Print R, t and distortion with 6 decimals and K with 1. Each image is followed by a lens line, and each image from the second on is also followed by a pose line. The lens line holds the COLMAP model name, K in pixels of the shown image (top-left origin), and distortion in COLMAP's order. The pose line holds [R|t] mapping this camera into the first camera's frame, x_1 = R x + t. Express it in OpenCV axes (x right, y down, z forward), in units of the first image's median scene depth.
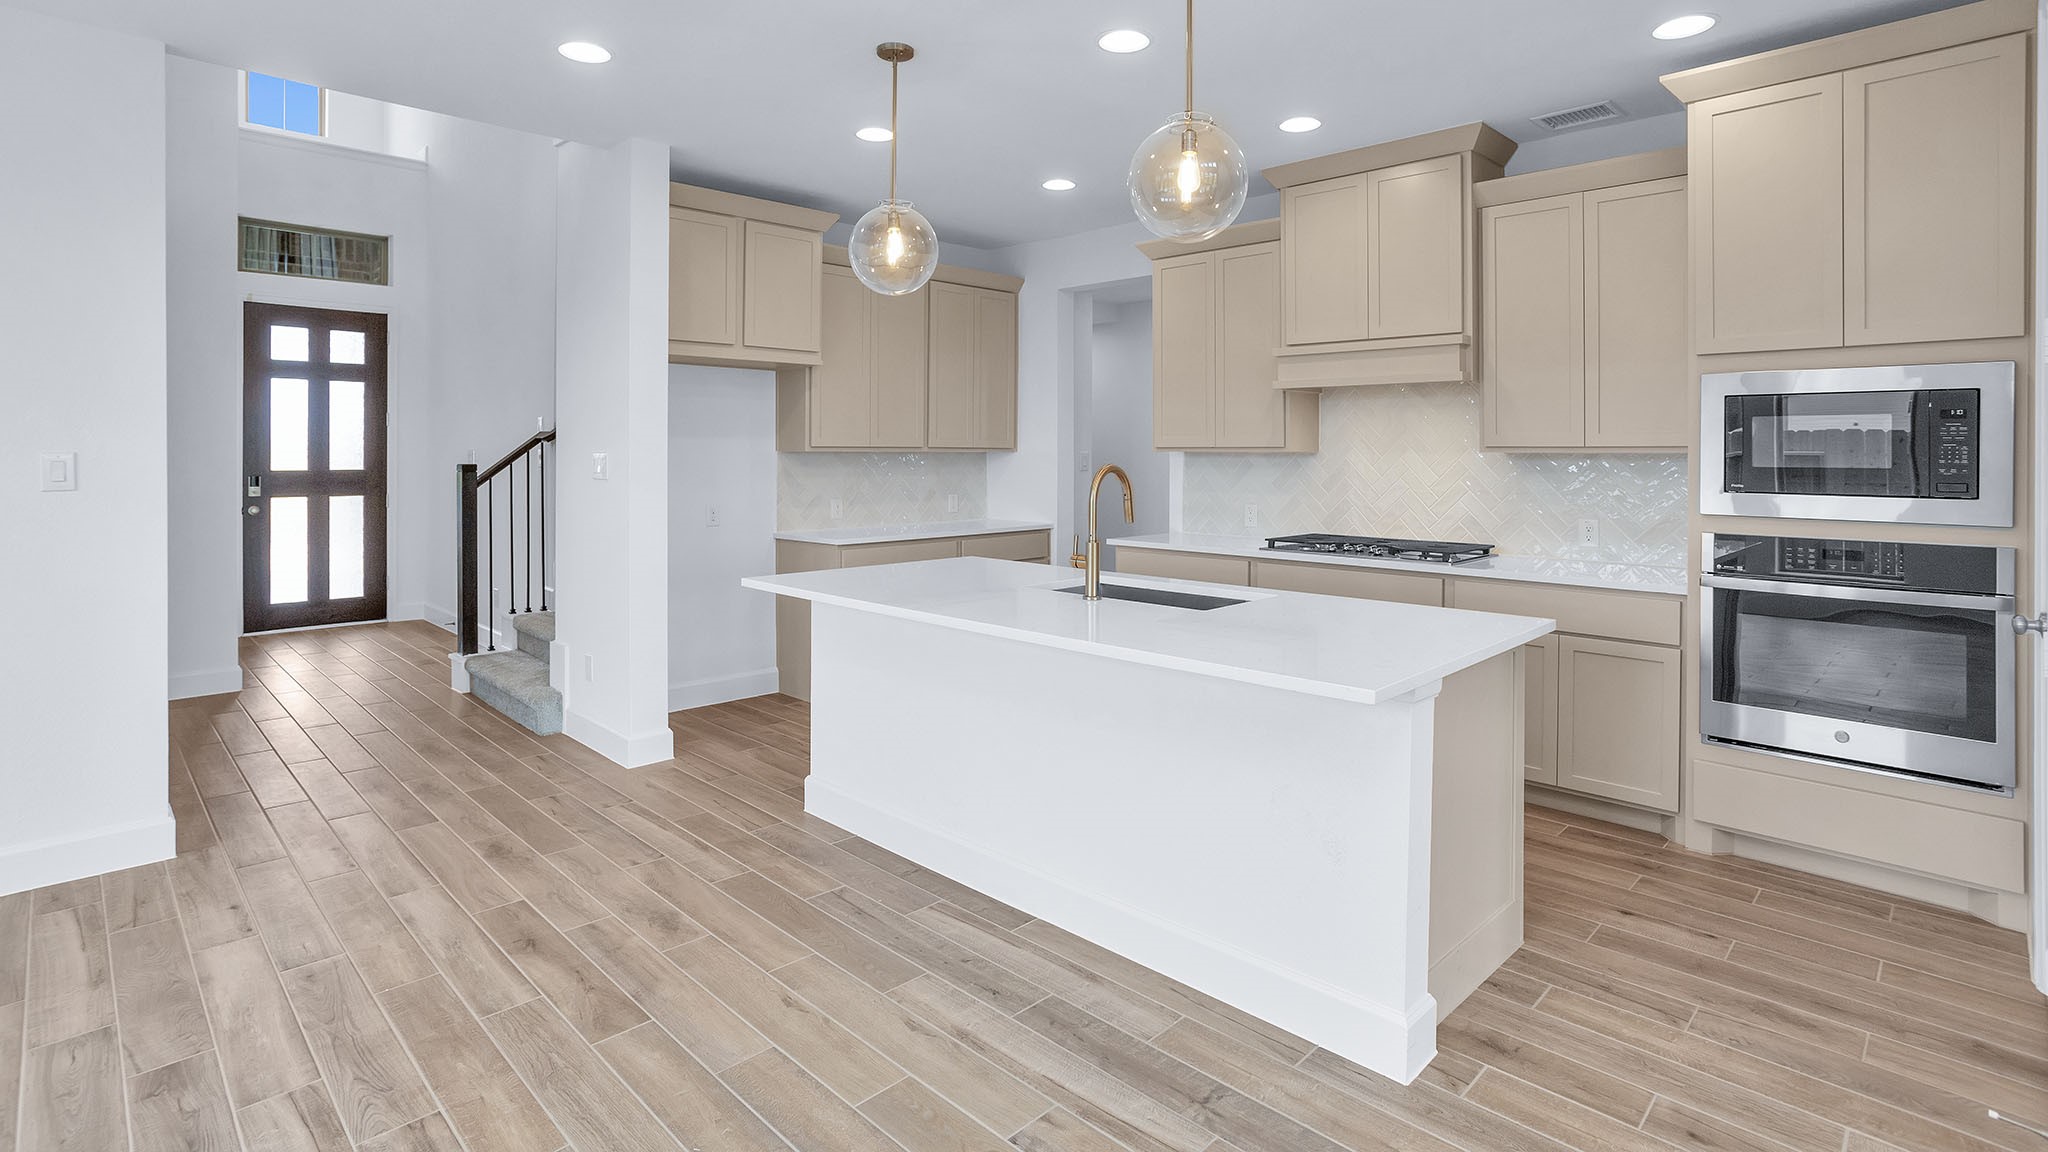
lens RADIAL K [[991.4, 0, 1022.1], [0, 991.4, 540.0], [0, 0, 1]] dist [-0.036723, 0.019671]
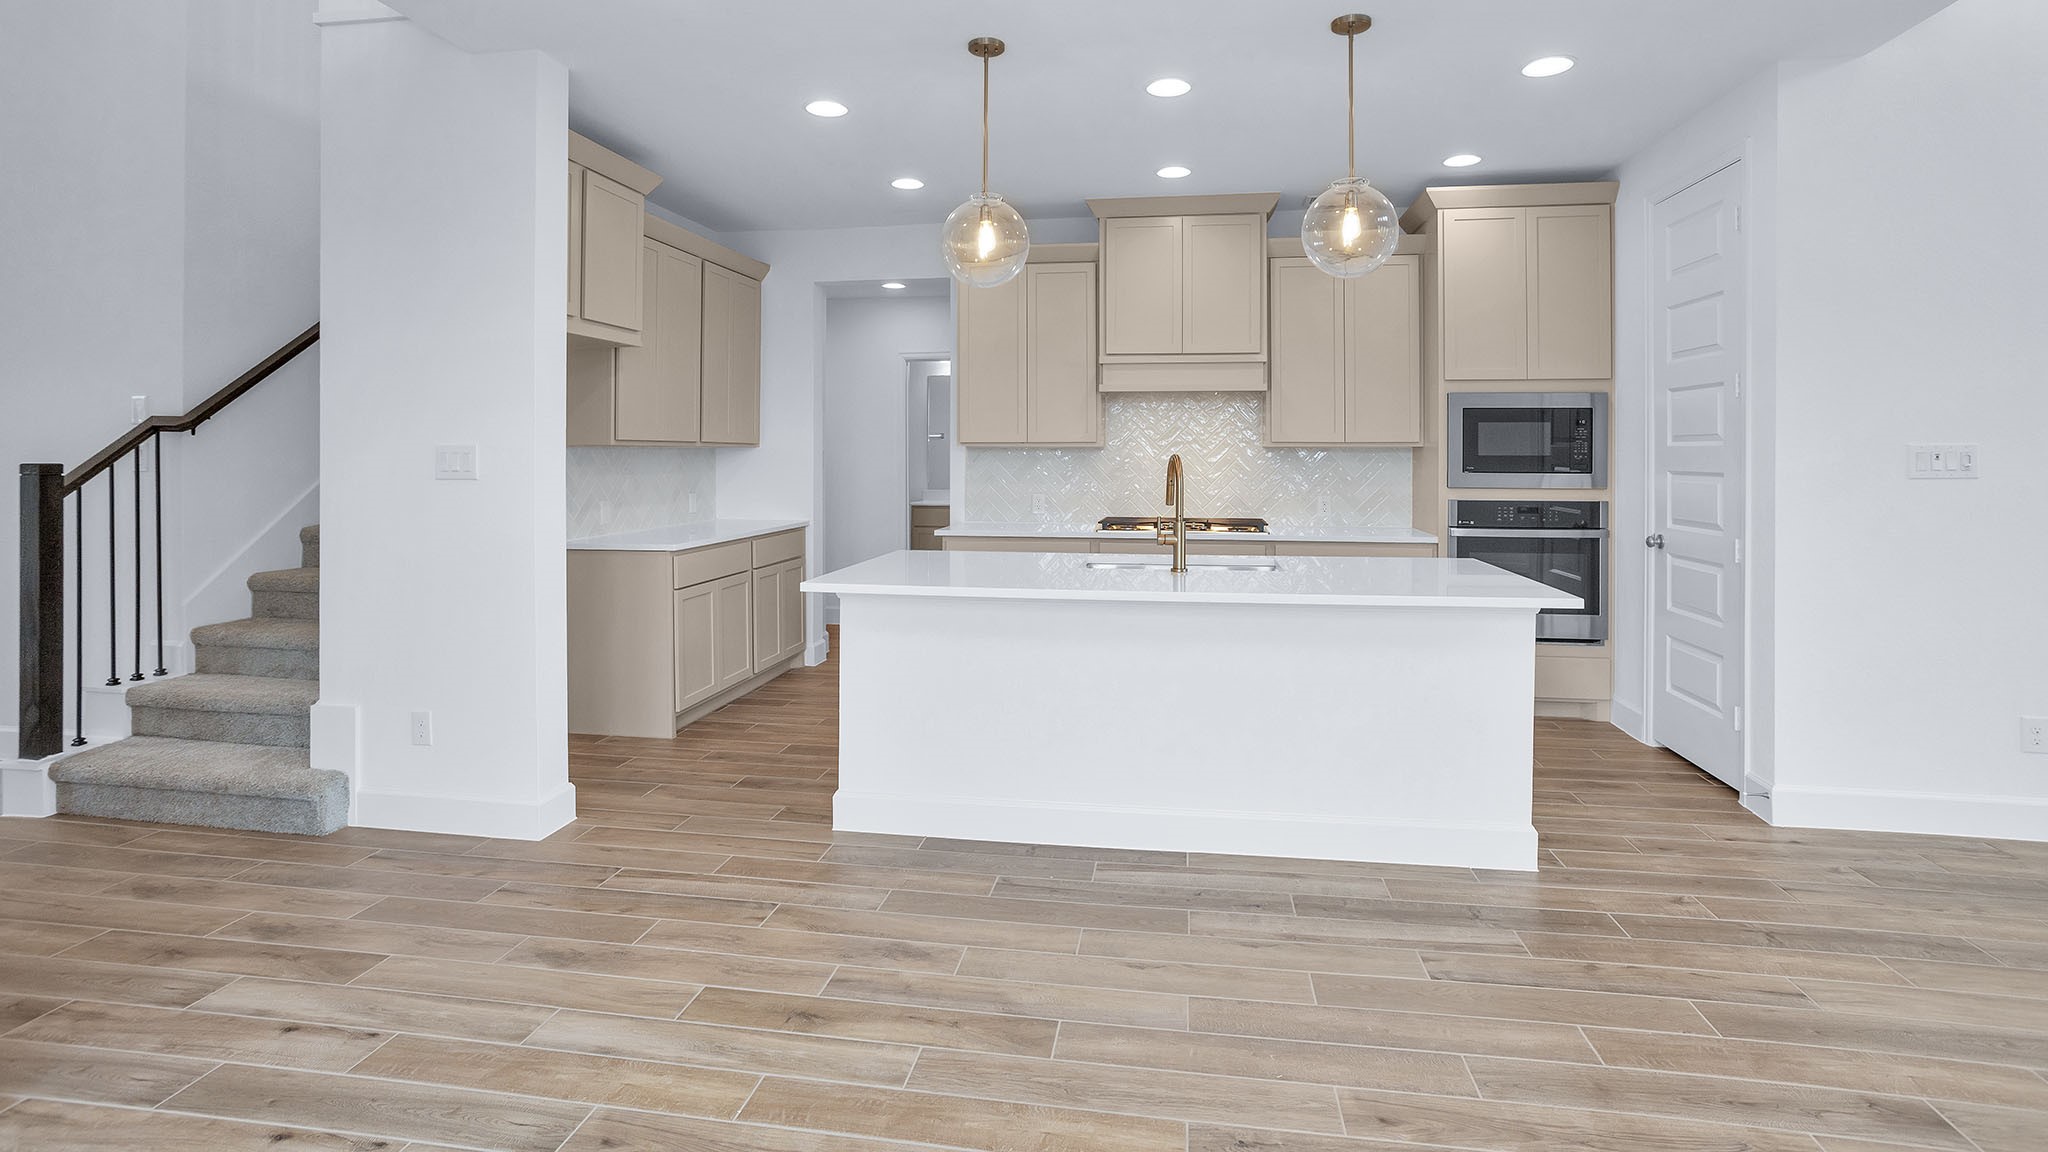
lens RADIAL K [[985.4, 0, 1032.1], [0, 985.4, 550.3], [0, 0, 1]] dist [-0.027948, 0.000392]
pose [[0.809879, -0.059812, 0.583539, -0.731621], [0.052452, 0.998187, 0.029517, -0.008498], [-0.584247, 0.006703, 0.811548, 0.169133]]
